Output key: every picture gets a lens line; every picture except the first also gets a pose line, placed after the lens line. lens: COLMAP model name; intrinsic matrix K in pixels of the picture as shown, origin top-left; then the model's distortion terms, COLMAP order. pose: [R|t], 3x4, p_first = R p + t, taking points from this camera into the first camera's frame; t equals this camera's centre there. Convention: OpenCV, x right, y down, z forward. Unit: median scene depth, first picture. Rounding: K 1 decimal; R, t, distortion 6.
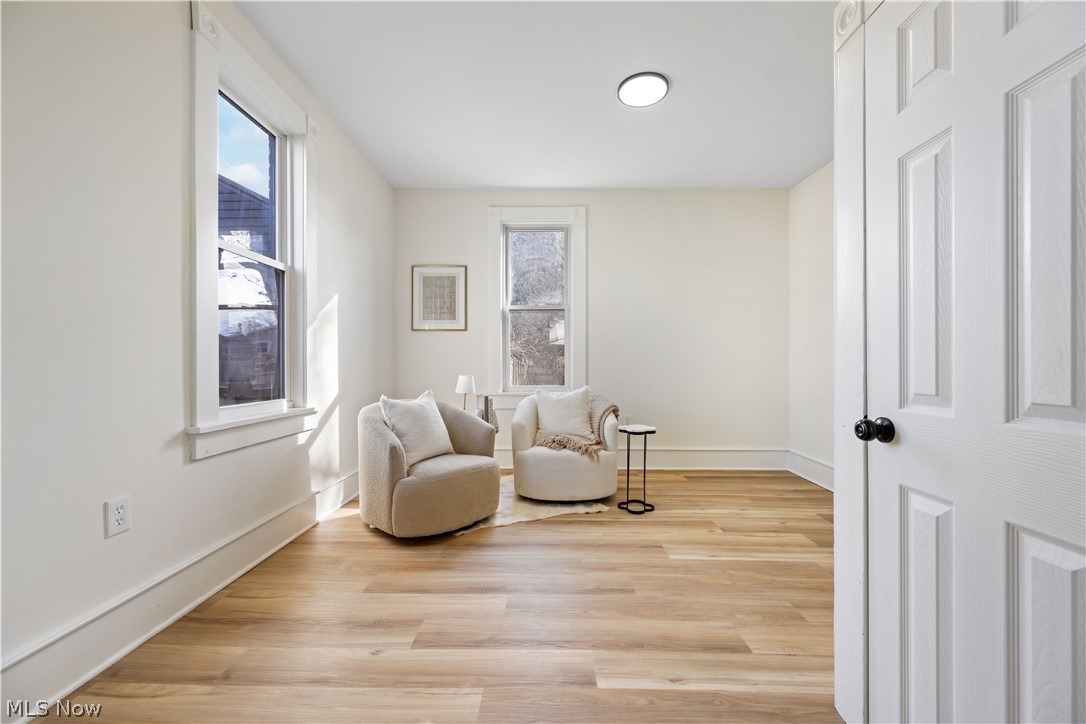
lens RADIAL K [[437.8, 0, 537.8], [0, 437.8, 368.2], [0, 0, 1]] dist [-0.002643, 0.000301]
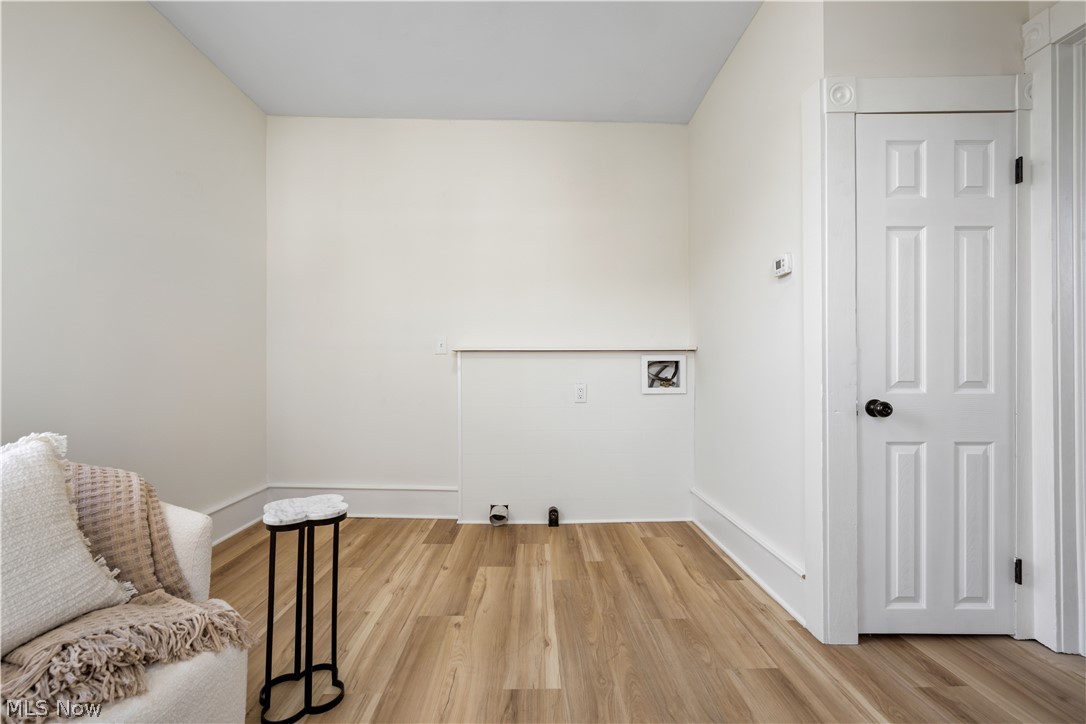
lens RADIAL K [[458.4, 0, 543.1], [0, 458.4, 362.8], [0, 0, 1]] dist [-0.004382, 0.000009]
pose [[-0.045095, 0.004085, 0.998974, -0.301096], [0.011038, 0.999933, -0.003591, -0.006489], [-0.998922, 0.010865, -0.045138, 0.983708]]
